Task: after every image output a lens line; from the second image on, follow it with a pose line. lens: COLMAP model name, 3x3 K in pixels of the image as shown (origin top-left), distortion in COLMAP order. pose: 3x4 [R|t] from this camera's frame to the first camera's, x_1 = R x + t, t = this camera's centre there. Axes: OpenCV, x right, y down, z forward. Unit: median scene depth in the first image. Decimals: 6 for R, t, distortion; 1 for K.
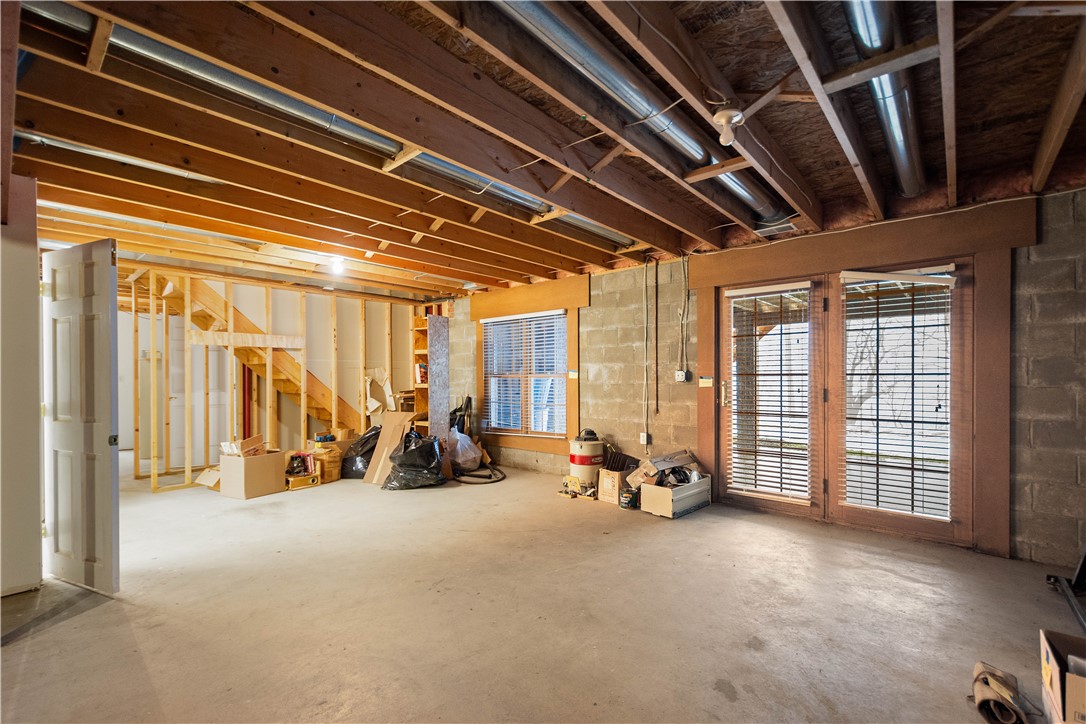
lens RADIAL K [[476.2, 0, 545.8], [0, 476.2, 379.4], [0, 0, 1]] dist [0.016056, 0.000027]
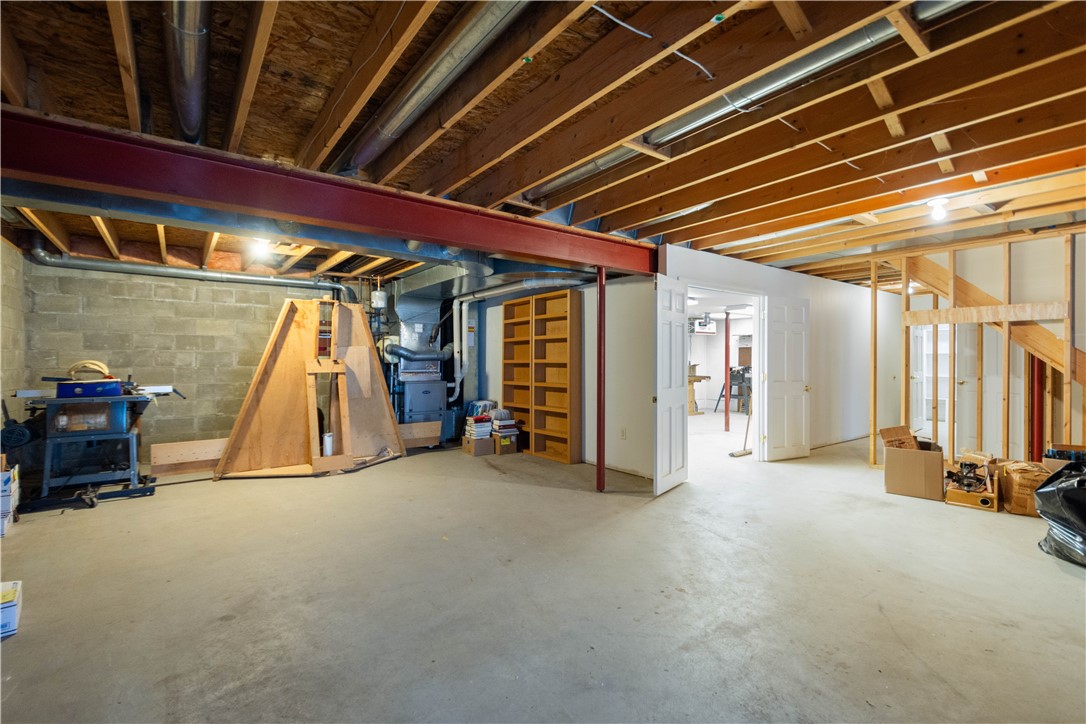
lens RADIAL K [[479.2, 0, 543.0], [0, 479.2, 362.0], [0, 0, 1]] dist [0.012918, -0.000051]
pose [[-0.202296, 0.007287, -0.979297, 0.411681], [-0.006078, 0.999944, 0.008696, -0.005636], [0.979306, 0.007712, -0.202240, 0.536830]]
